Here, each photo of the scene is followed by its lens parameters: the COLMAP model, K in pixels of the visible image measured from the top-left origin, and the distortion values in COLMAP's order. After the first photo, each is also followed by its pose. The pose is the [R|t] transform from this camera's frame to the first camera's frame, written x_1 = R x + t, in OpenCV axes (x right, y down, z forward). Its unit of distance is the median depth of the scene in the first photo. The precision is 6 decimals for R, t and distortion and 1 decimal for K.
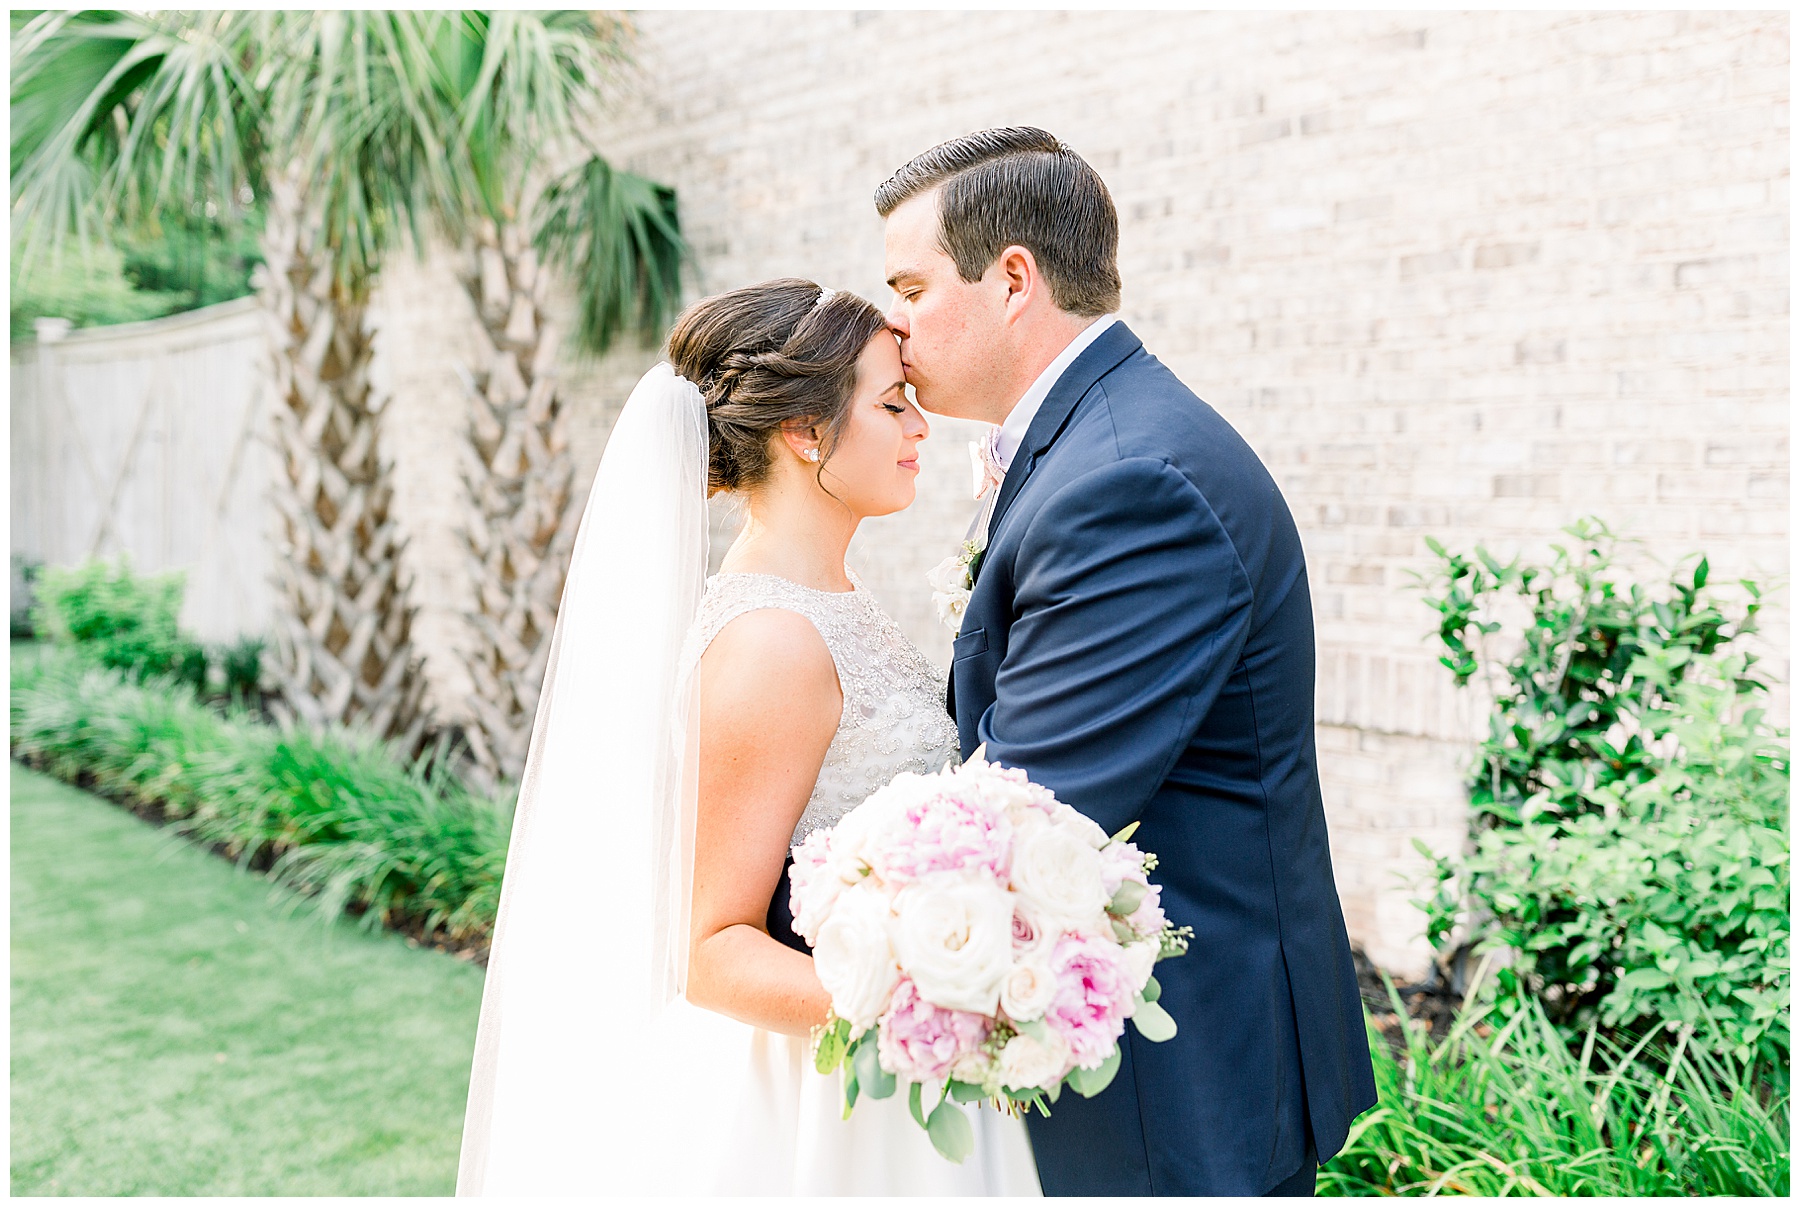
lens RADIAL K [[1722.0, 0, 933.0], [0, 1722.0, 595.4], [0, 0, 1]] dist [-0.002171, 0.000000]
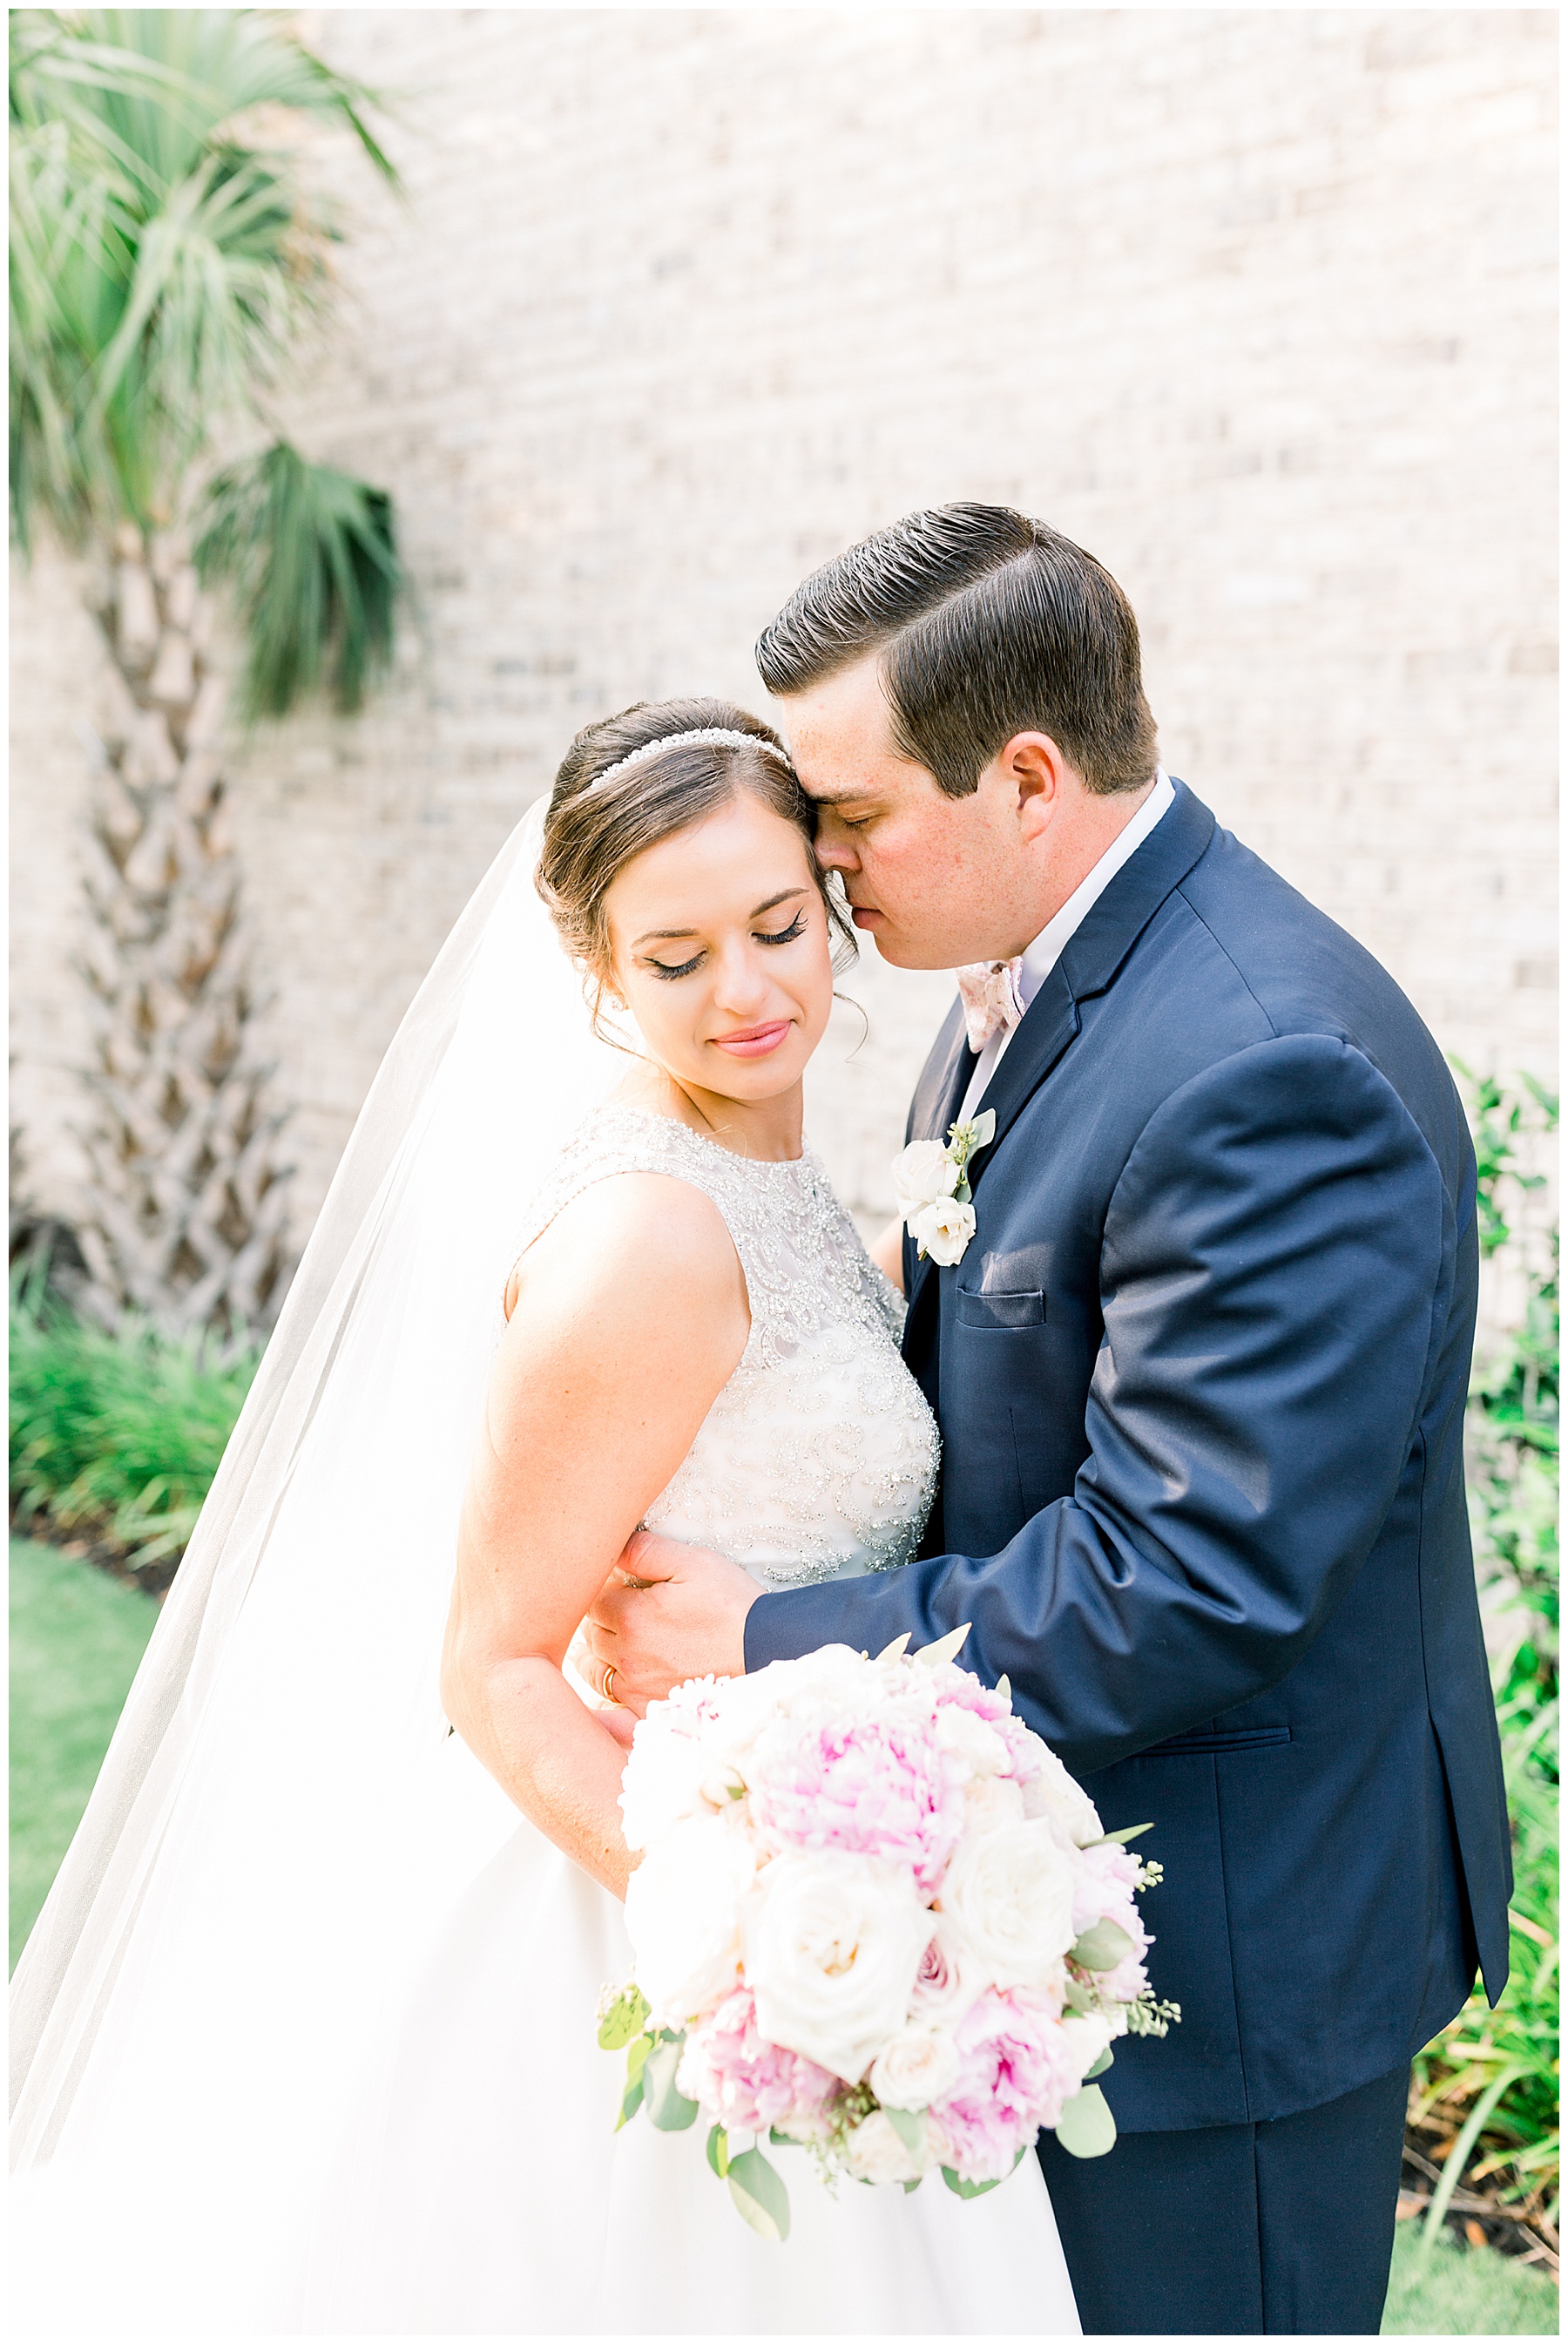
lens RADIAL K [[2242.1, 0, 821.9], [0, 2242.1, 1170.4], [0, 0, 1]] dist [-0.002171, 0.000000]
pose [[0.997078, 0.039945, 0.065112, -0.023990], [-0.043534, 0.997555, 0.054678, -0.015209], [-0.062769, -0.057353, 0.996379, 0.045269]]
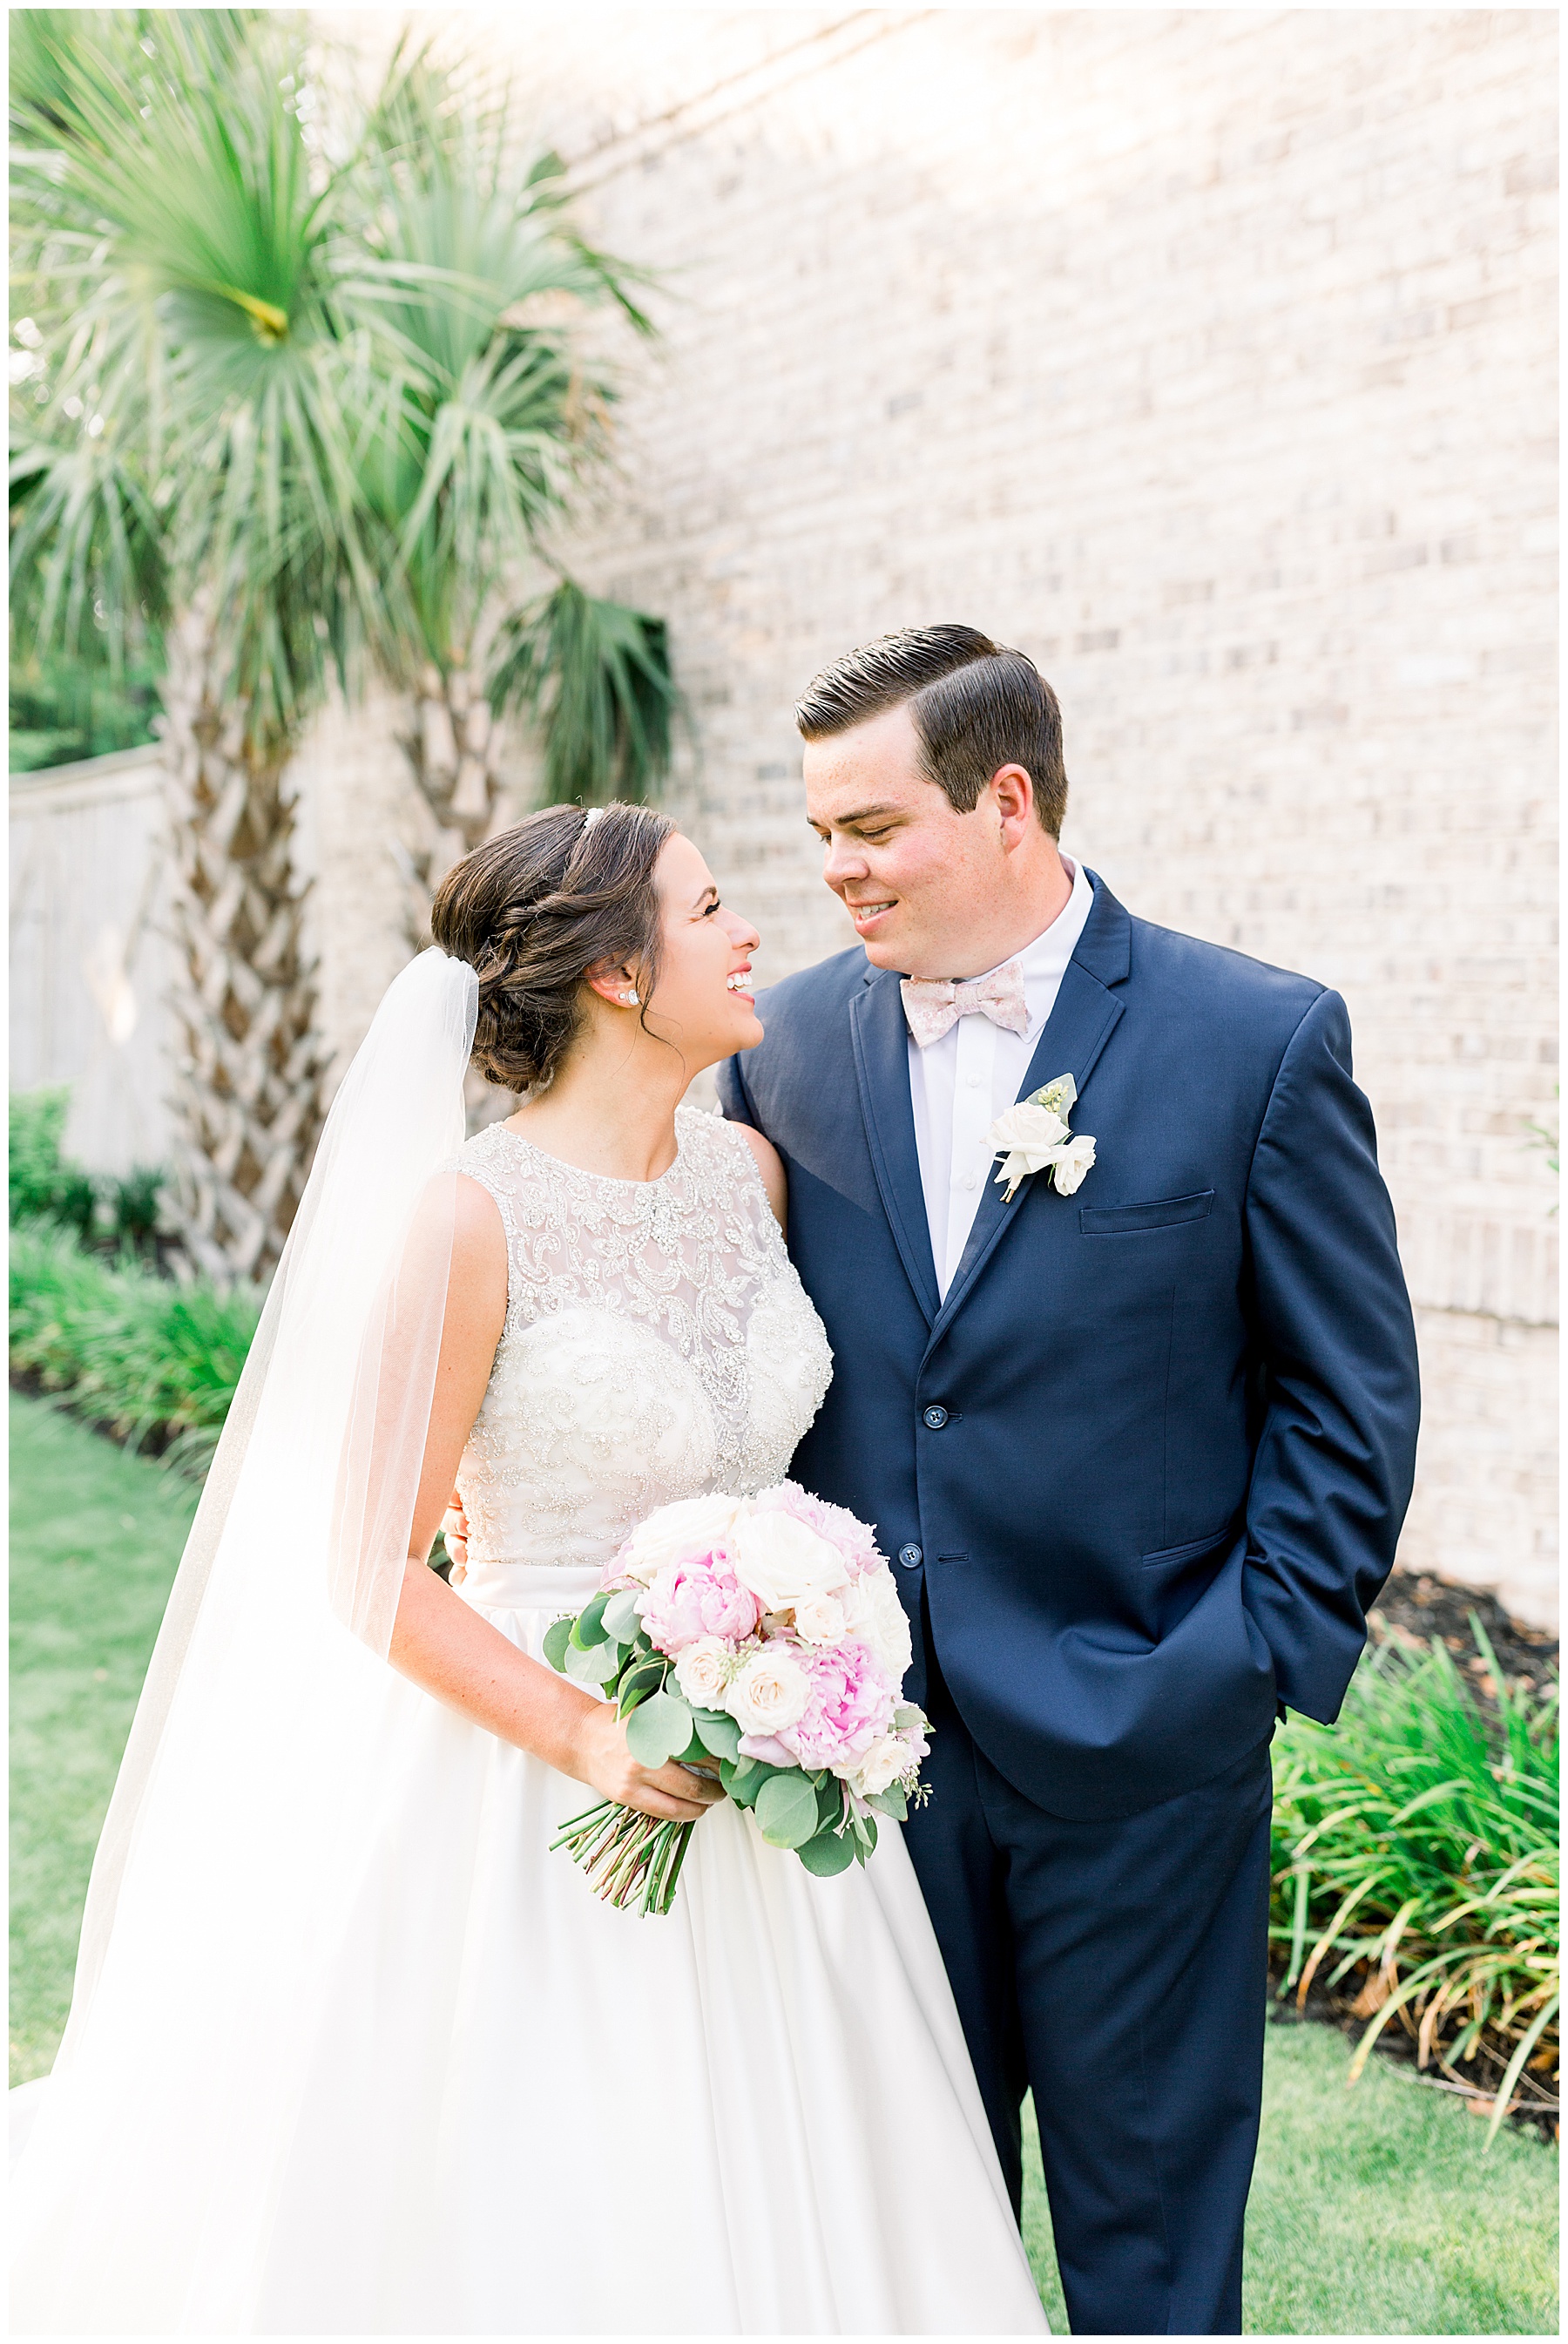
lens RADIAL K [[2242.1, 0, 828.2], [0, 2242.1, 1166.7], [0, 0, 1]] dist [-0.002171, 0.000000]
pose [[0.996350, 0.017981, -0.083451, 0.021538], [-0.016212, 0.999630, 0.021833, -0.008099], [0.083813, -0.020400, 0.996273, -0.045296]]
